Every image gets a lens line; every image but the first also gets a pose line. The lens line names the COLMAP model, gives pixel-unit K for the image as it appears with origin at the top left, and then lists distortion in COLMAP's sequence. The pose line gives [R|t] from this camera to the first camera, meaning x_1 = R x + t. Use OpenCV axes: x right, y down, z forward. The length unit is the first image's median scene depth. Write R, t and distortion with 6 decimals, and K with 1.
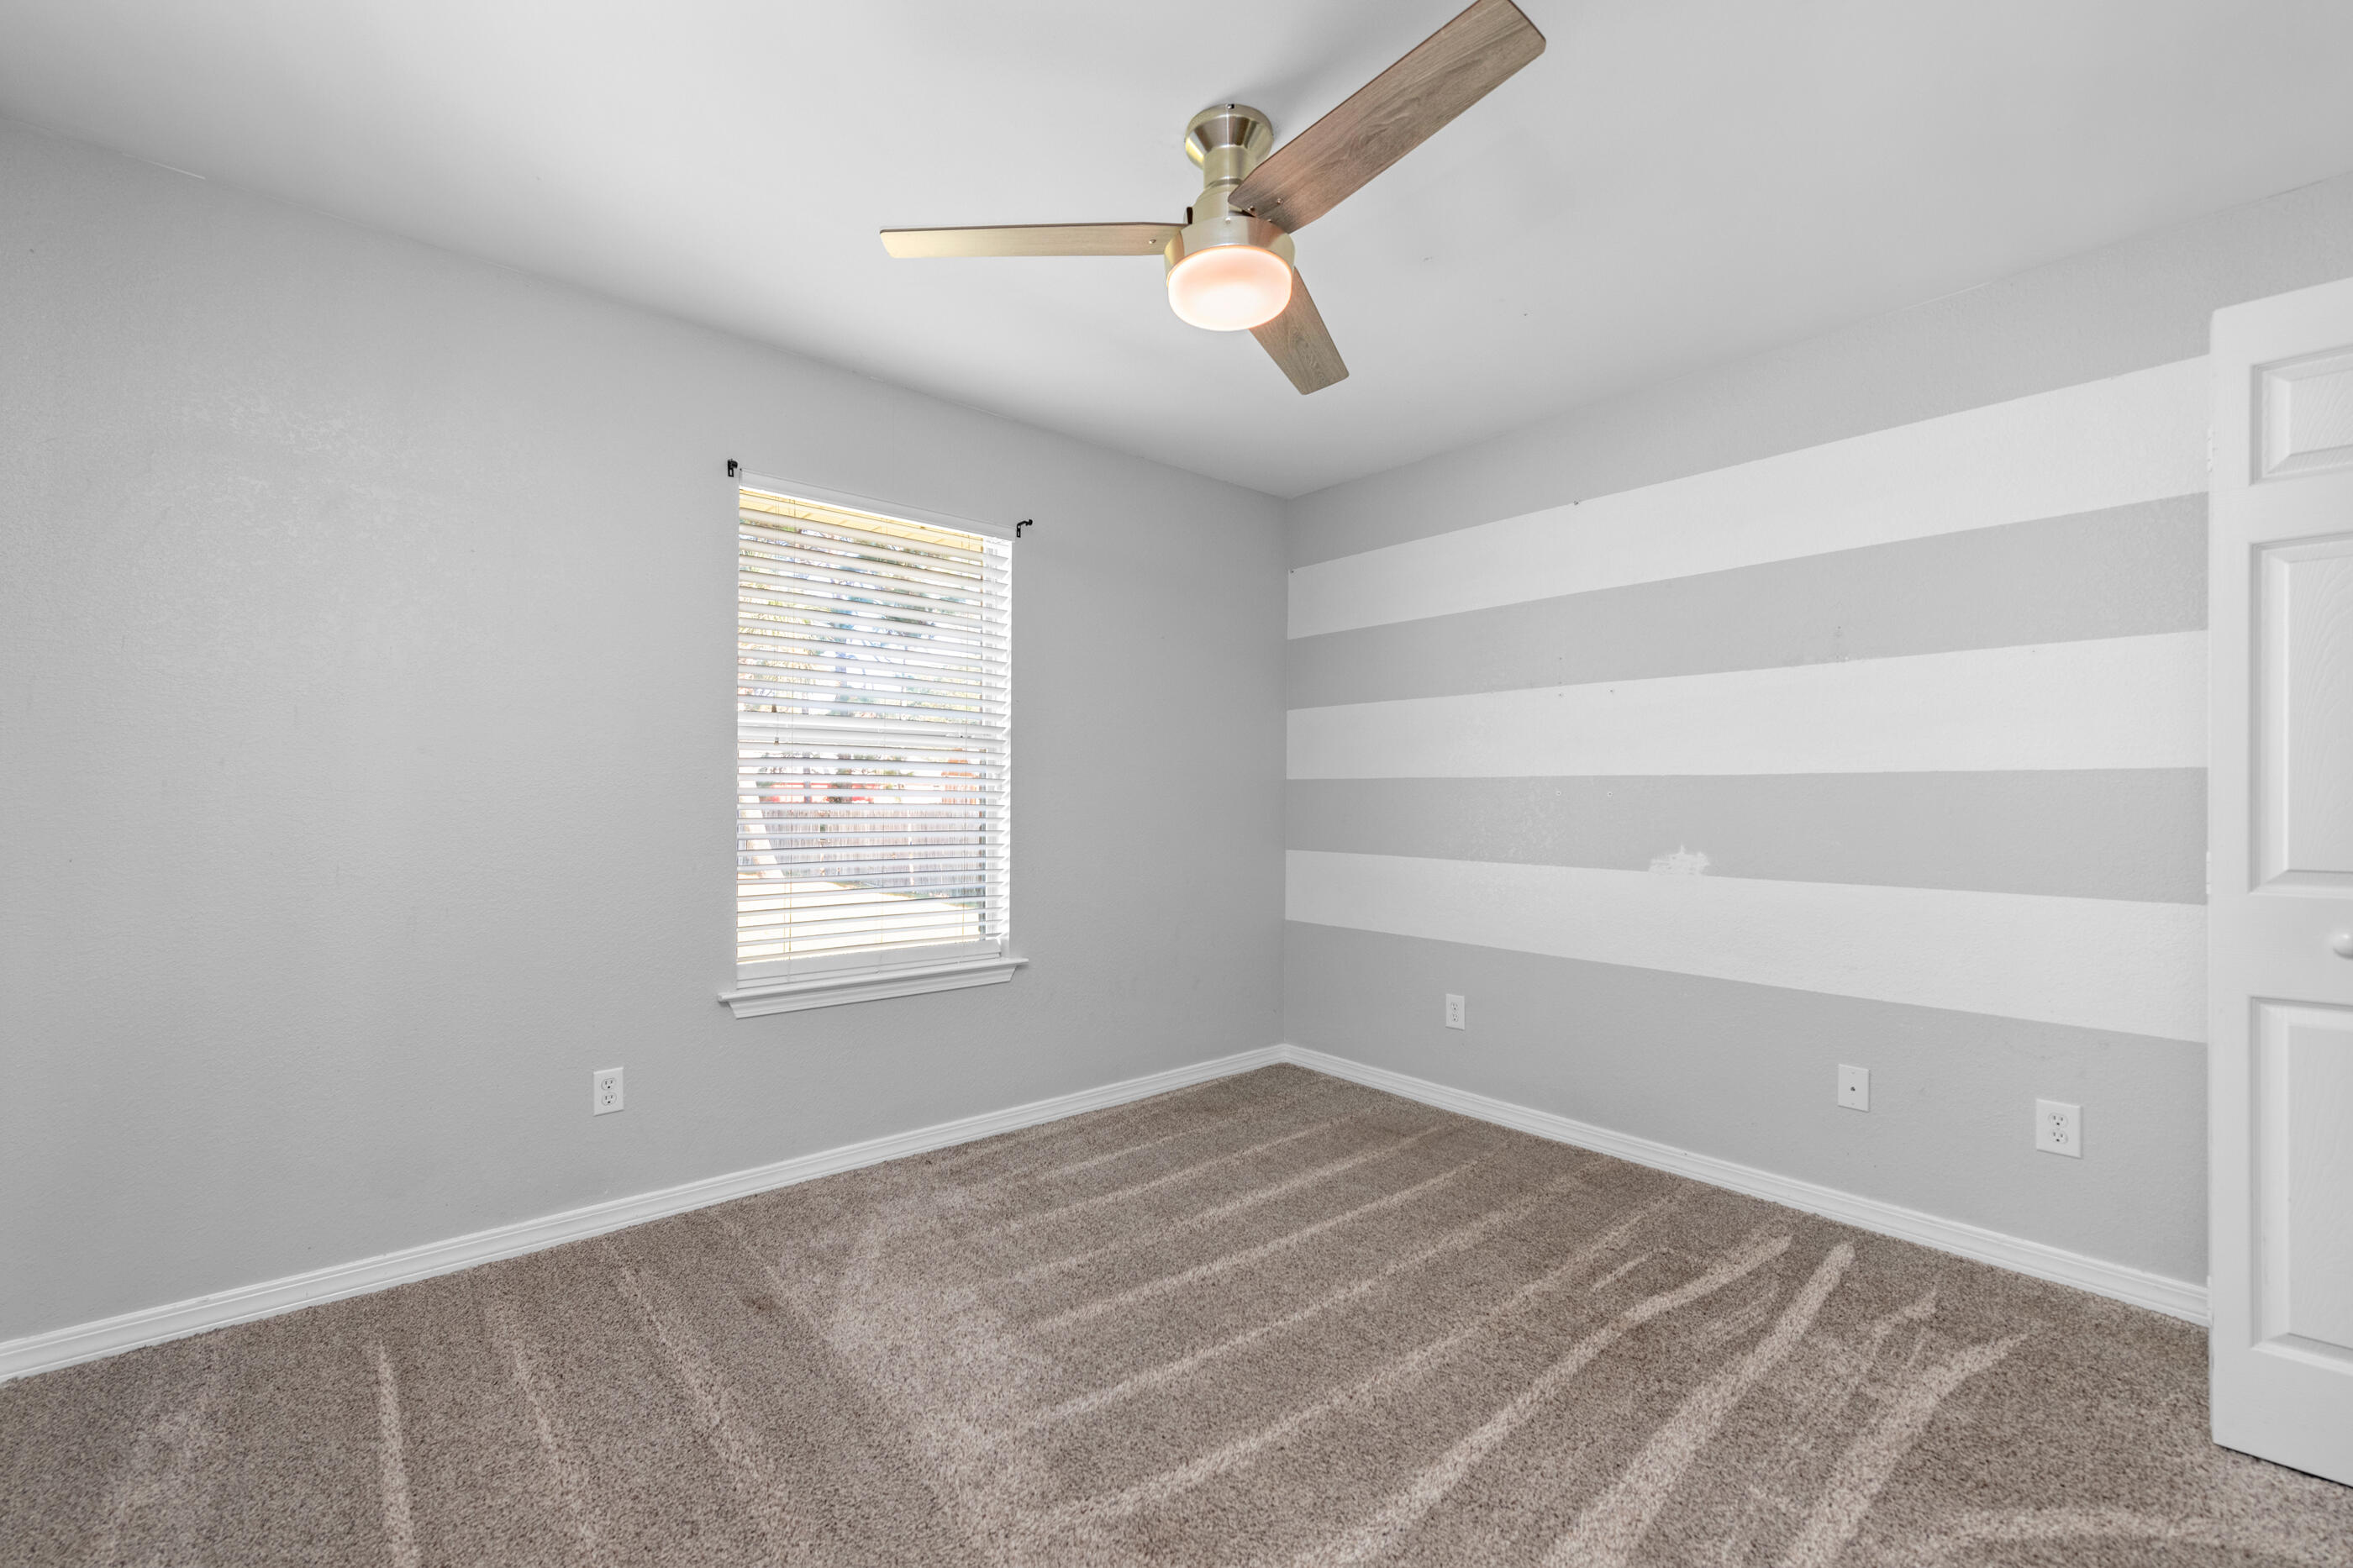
lens RADIAL K [[918.1, 0, 1142.0], [0, 918.1, 782.1], [0, 0, 1]] dist [0.011818, -0.003140]
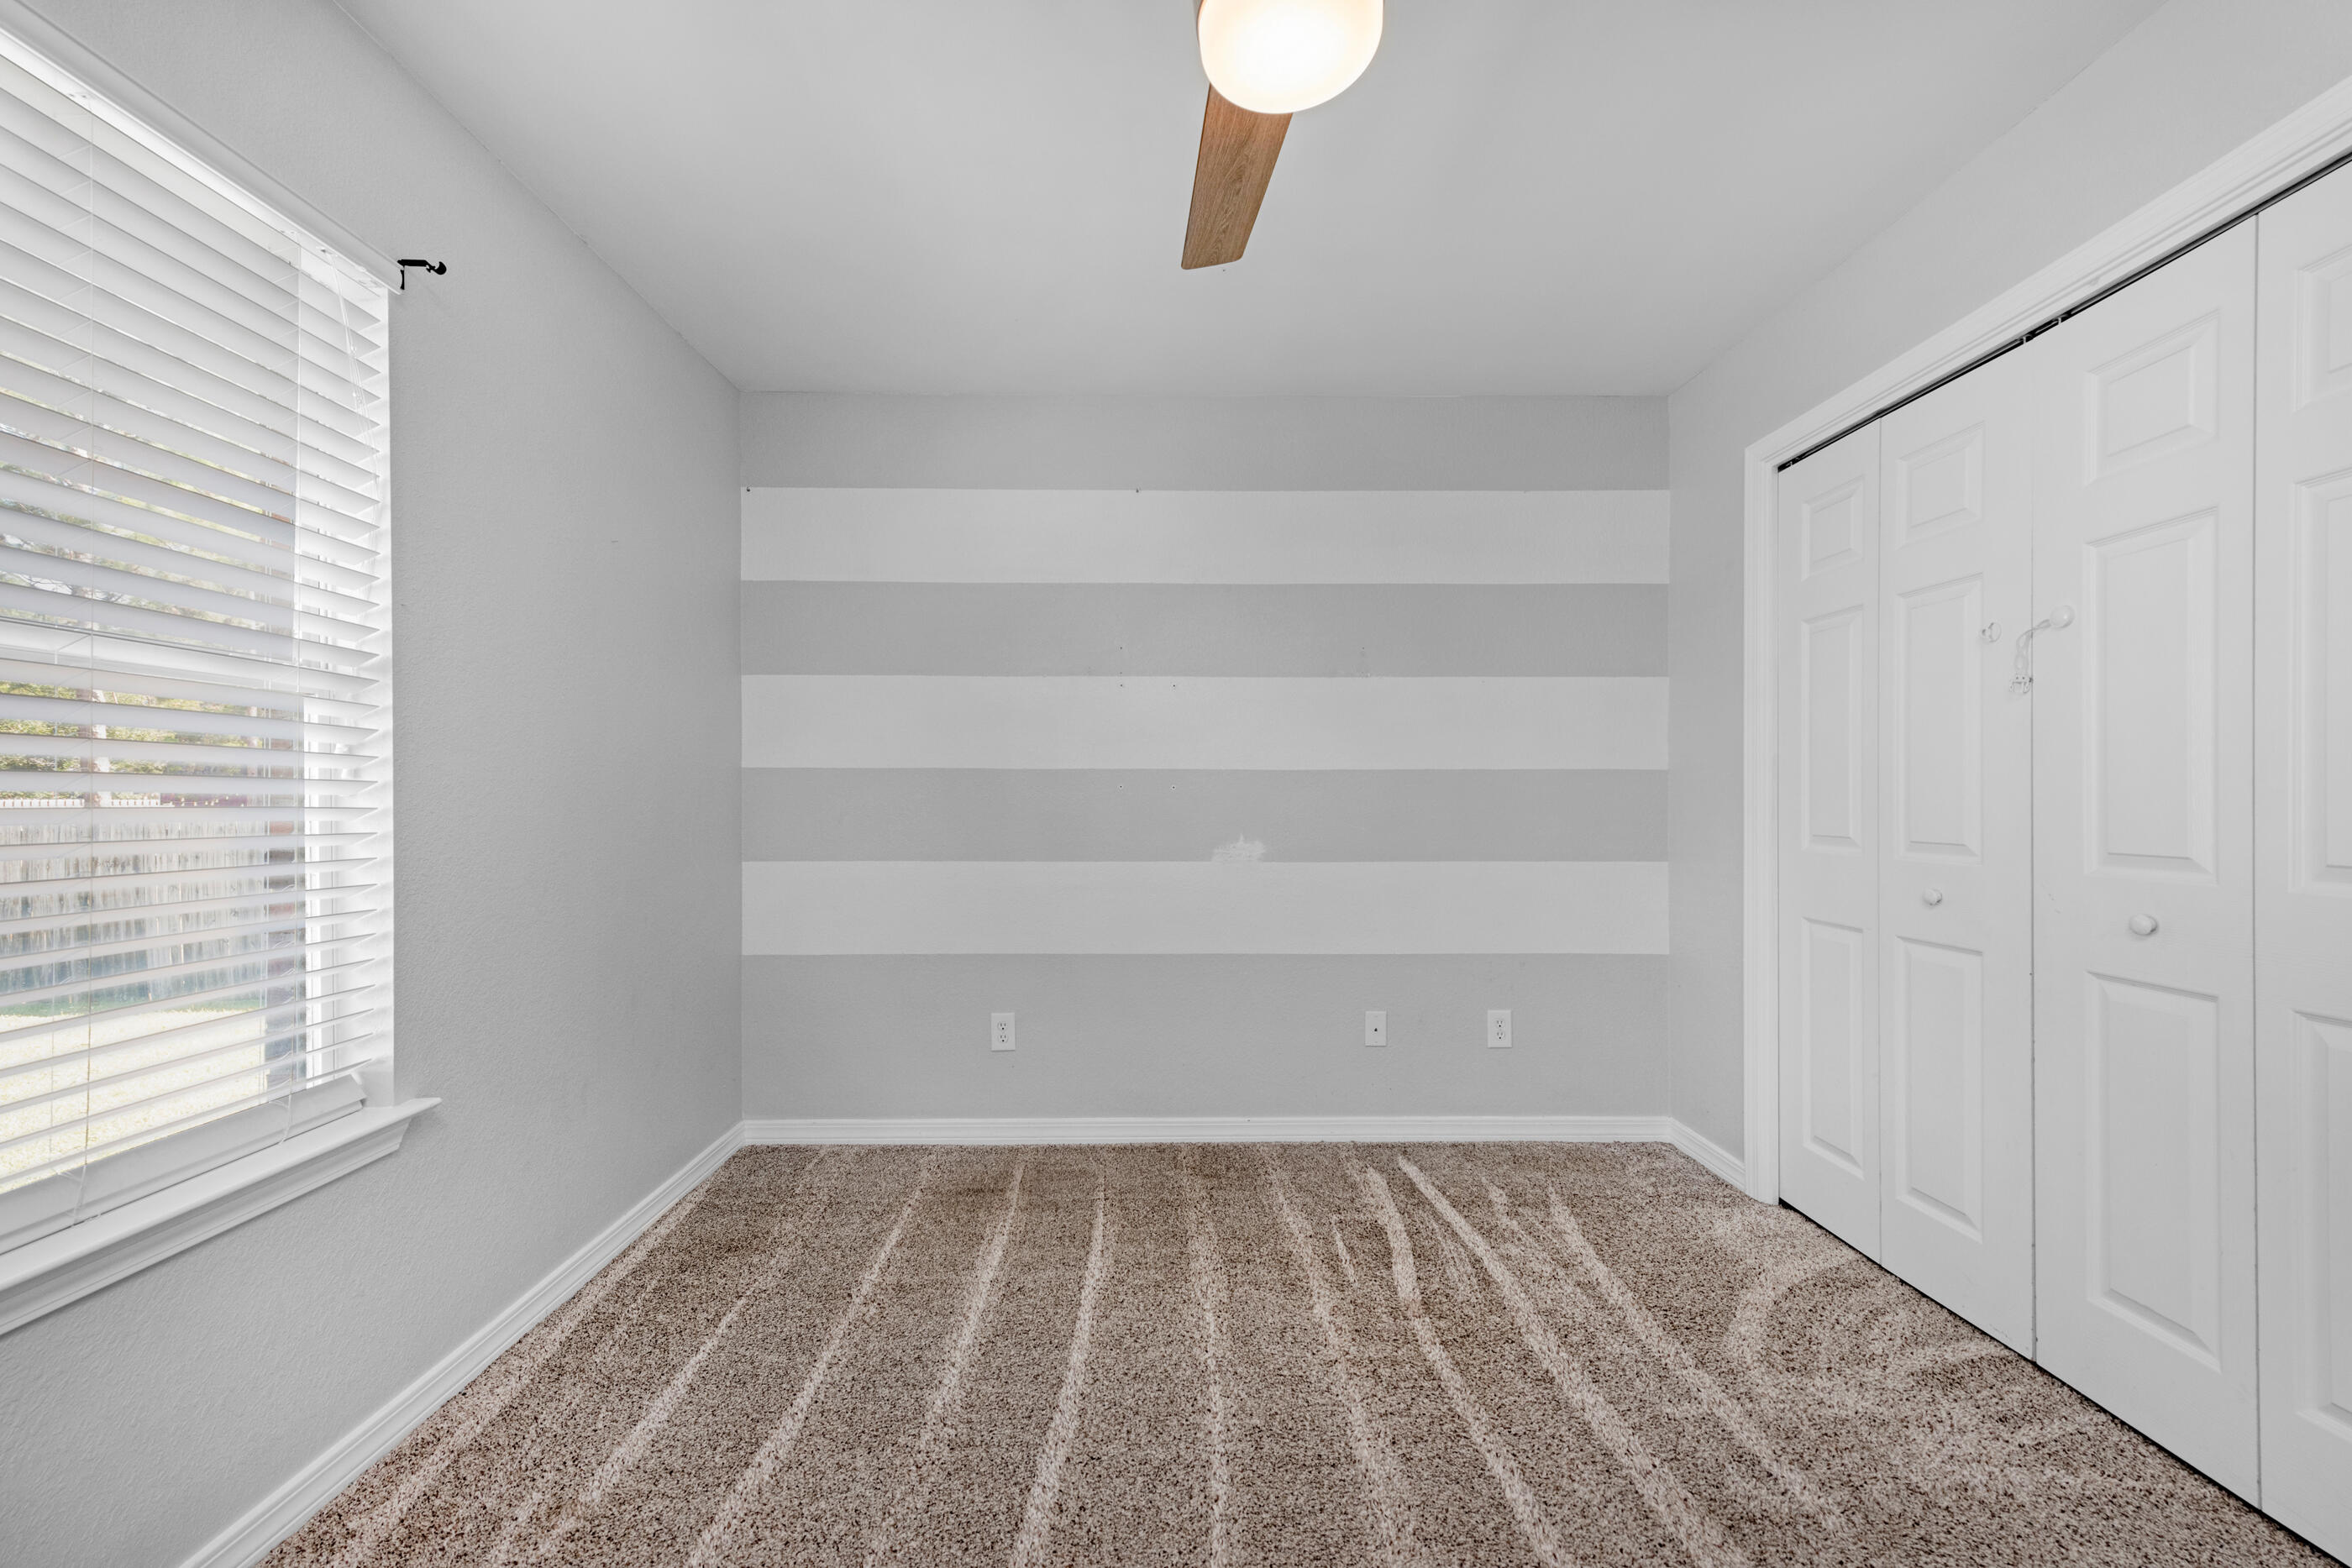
lens RADIAL K [[922.7, 0, 1081.8], [0, 922.7, 790.8], [0, 0, 1]] dist [0.008842, -0.000496]
pose [[0.644135, -0.002675, 0.764907, -0.359630], [-0.011003, 0.999858, 0.012763, 0.005935], [-0.764832, -0.016638, 0.644015, 0.459355]]
